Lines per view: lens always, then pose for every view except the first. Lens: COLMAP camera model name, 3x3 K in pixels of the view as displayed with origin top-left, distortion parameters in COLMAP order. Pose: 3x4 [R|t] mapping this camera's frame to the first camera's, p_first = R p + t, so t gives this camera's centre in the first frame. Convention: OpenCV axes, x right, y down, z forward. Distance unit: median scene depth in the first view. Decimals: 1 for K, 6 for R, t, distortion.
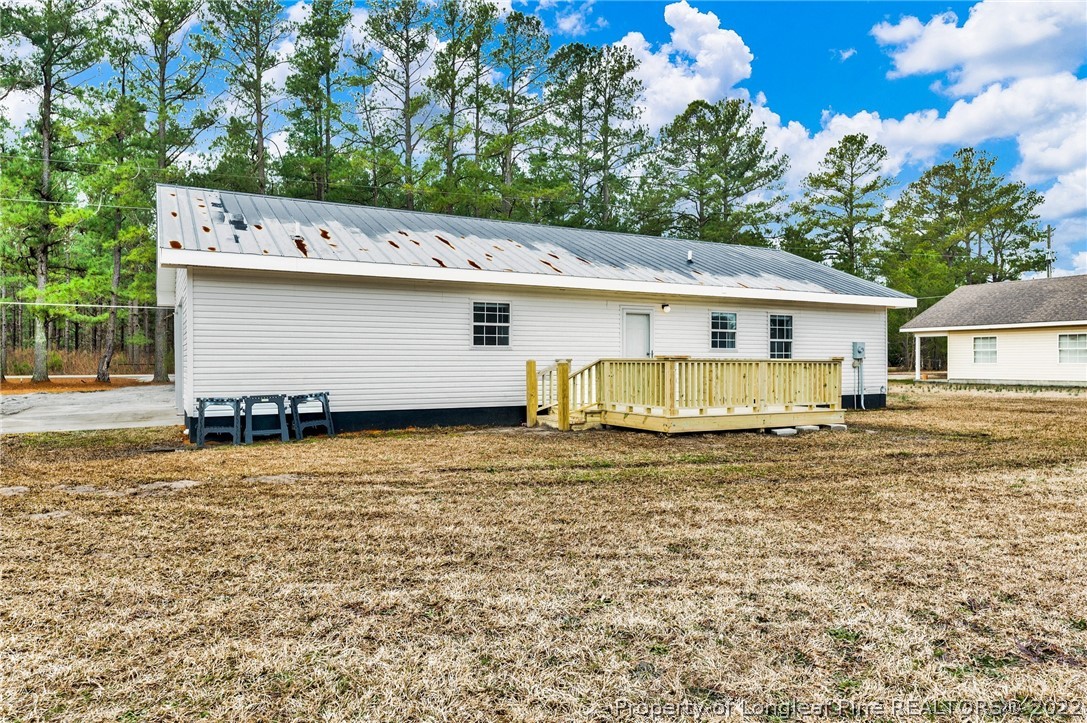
lens RADIAL K [[719.3, 0, 540.3], [0, 719.3, 356.7], [0, 0, 1]] dist [0.020822, 0.001040]
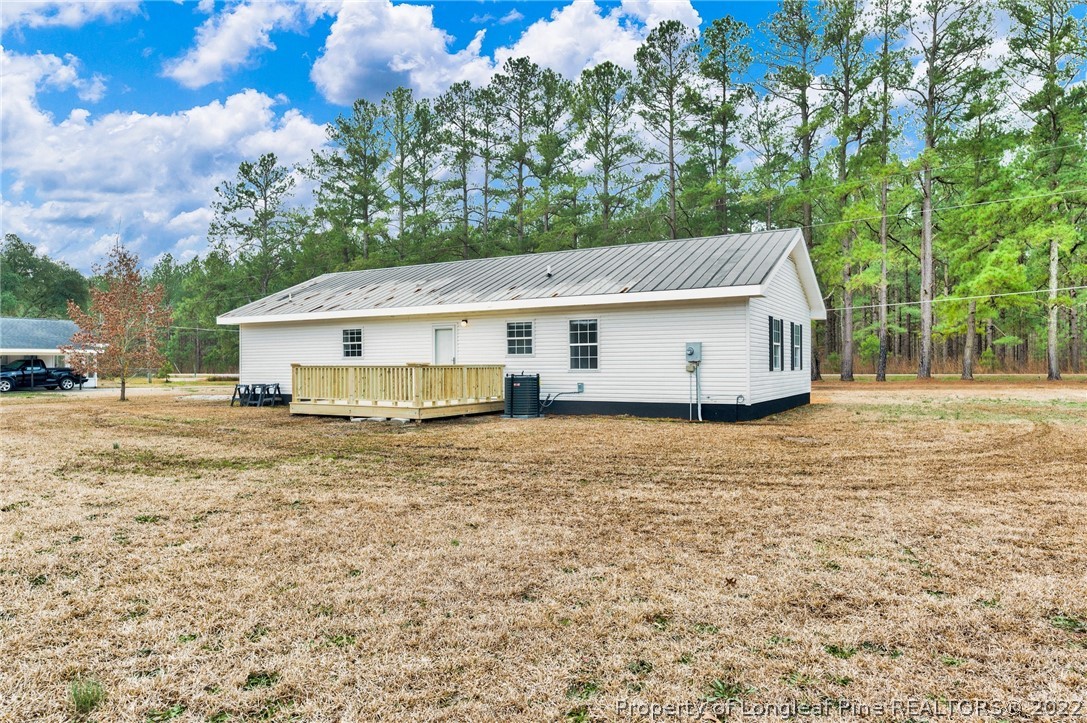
lens RADIAL K [[719.3, 0, 540.3], [0, 719.3, 356.7], [0, 0, 1]] dist [0.020822, 0.001040]
pose [[0.511573, -0.017708, -0.859057, 1.491190], [0.007058, 0.999840, -0.016407, 0.013565], [0.859211, 0.002330, 0.511616, 0.546371]]
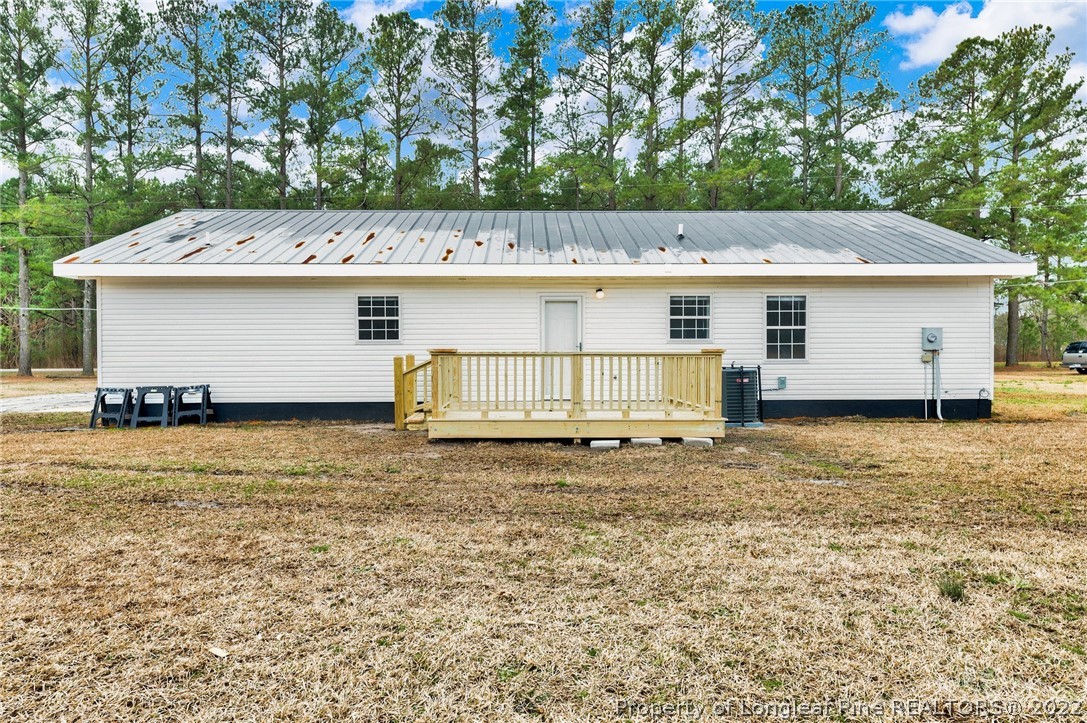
lens RADIAL K [[664.8, 0, 543.5], [0, 664.8, 361.5], [0, 0, 1]] dist [0.015366, 0.000645]
pose [[0.887219, 0.000686, -0.461349, 0.552808], [0.006851, 0.999869, 0.014661, 0.002331], [0.461298, -0.016168, 0.887098, 0.293541]]
